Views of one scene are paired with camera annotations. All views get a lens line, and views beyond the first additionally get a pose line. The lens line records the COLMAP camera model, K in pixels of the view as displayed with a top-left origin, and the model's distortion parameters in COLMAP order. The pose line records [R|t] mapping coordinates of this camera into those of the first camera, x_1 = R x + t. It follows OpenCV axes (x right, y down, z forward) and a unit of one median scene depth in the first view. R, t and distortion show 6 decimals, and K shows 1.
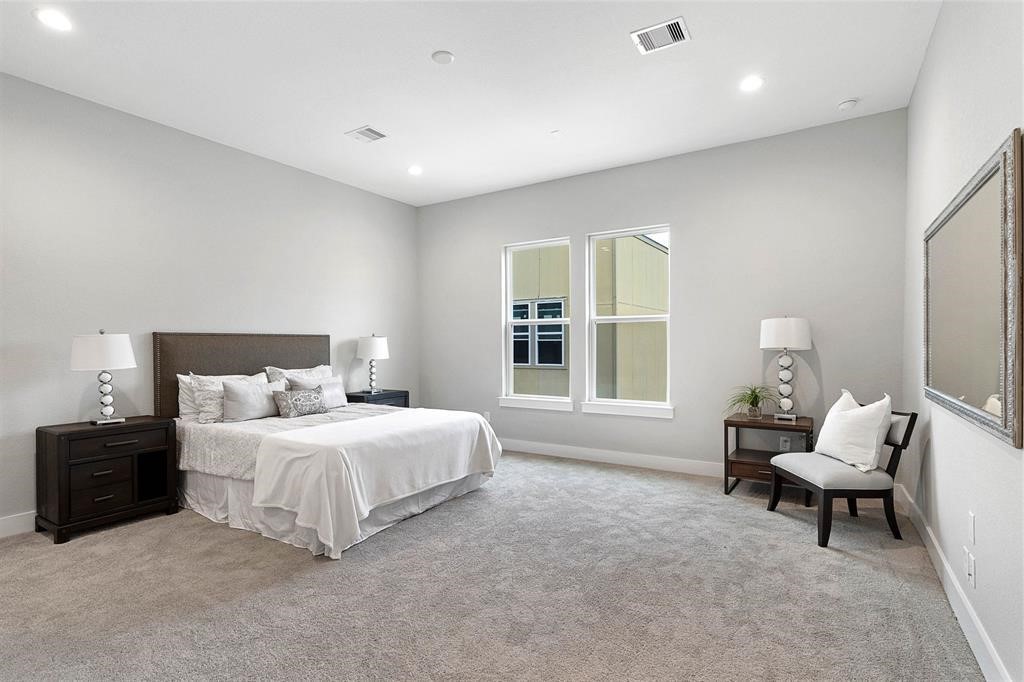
lens RADIAL K [[502.0, 0, 513.0], [0, 502.0, 344.7], [0, 0, 1]] dist [0.006333, 0.000455]
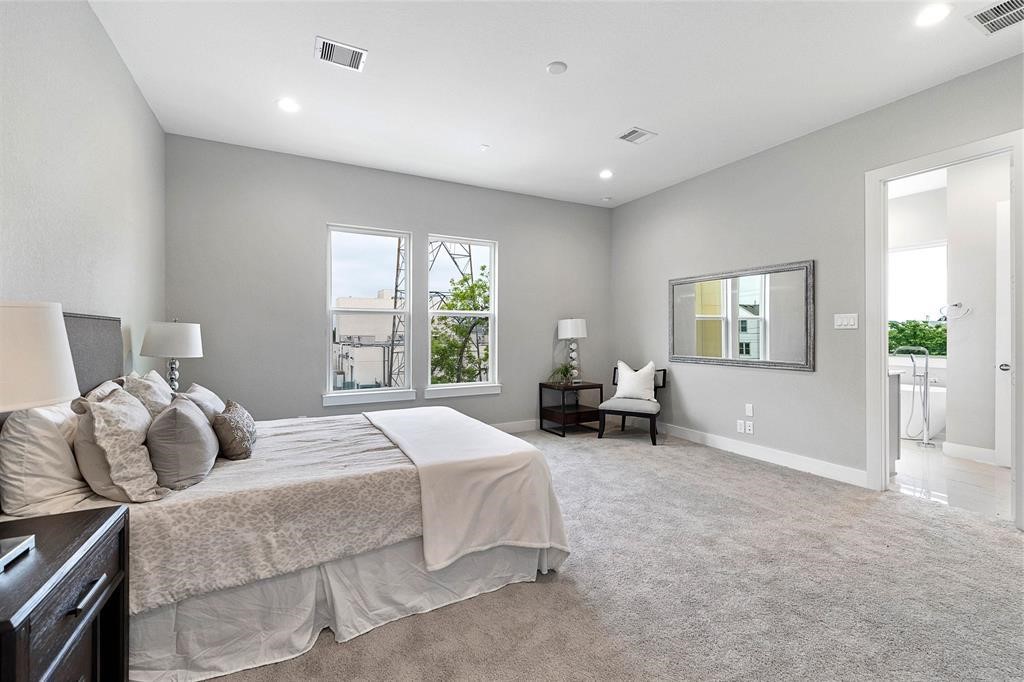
lens RADIAL K [[436.6, 0, 514.8], [0, 436.6, 331.6], [0, 0, 1]] dist [0.000340, 0.001387]
pose [[0.502203, 0.009360, 0.864699, -0.858345], [0.004930, 0.999894, -0.013687, 0.005284], [-0.864735, 0.011137, 0.502104, 0.533298]]
